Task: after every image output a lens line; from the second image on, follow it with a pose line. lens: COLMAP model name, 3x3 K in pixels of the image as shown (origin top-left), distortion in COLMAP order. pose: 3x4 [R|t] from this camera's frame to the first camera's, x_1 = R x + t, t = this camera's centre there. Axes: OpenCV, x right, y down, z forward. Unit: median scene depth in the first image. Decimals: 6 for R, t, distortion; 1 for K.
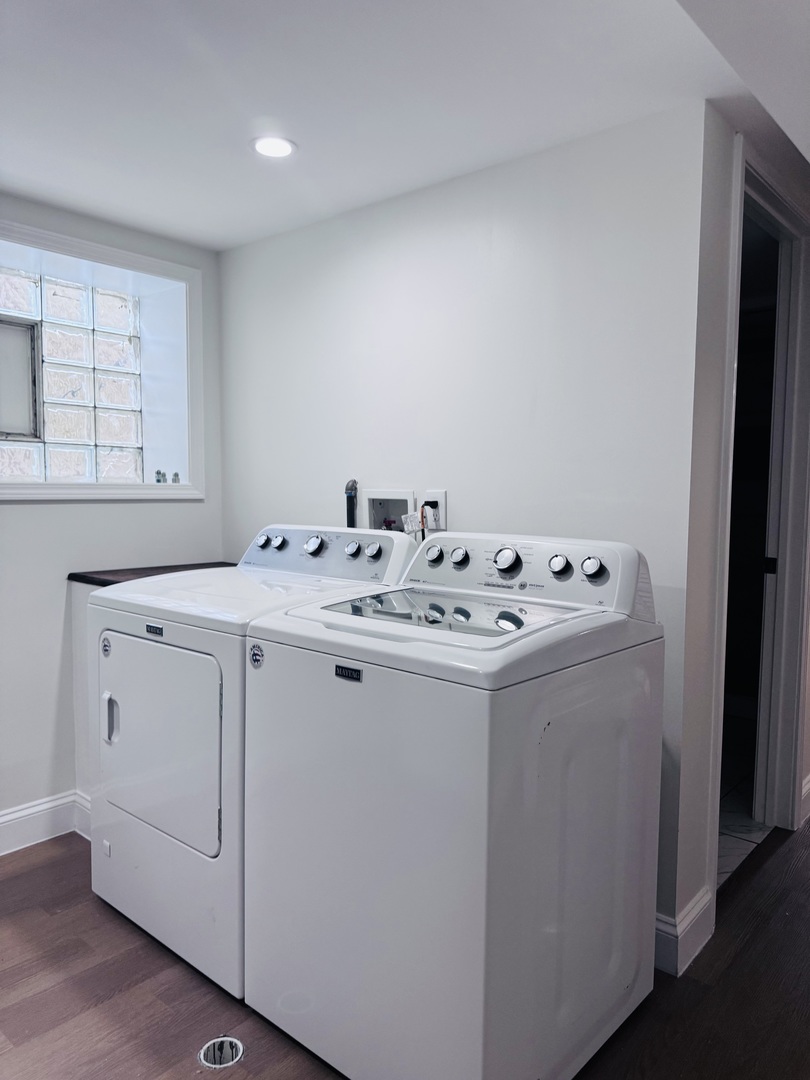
lens RADIAL K [[742.6, 0, 403.2], [0, 742.6, 539.8], [0, 0, 1]] dist [0.032187, -0.036295]
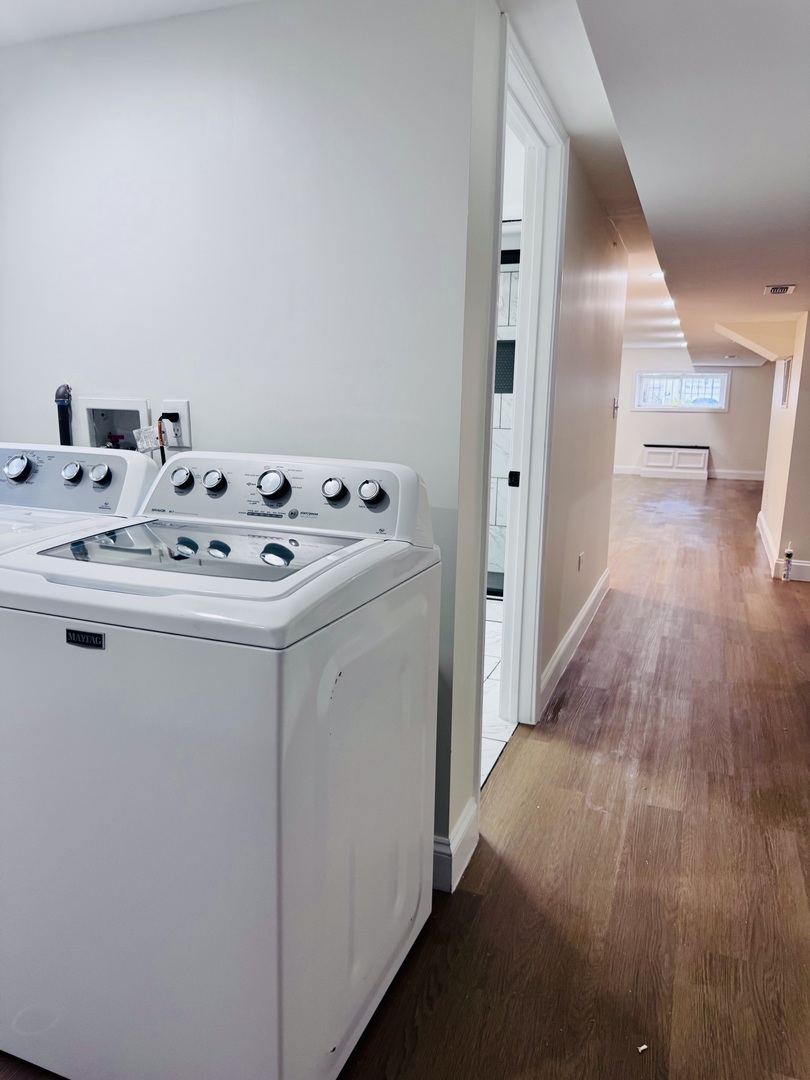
lens RADIAL K [[742.6, 0, 400.0], [0, 742.6, 535.4], [0, 0, 1]] dist [0.032187, -0.036295]
pose [[0.934168, -0.051021, 0.353167, -0.028777], [0.009430, 0.992909, 0.118498, -0.014512], [-0.356708, -0.107367, 0.928026, 0.131814]]
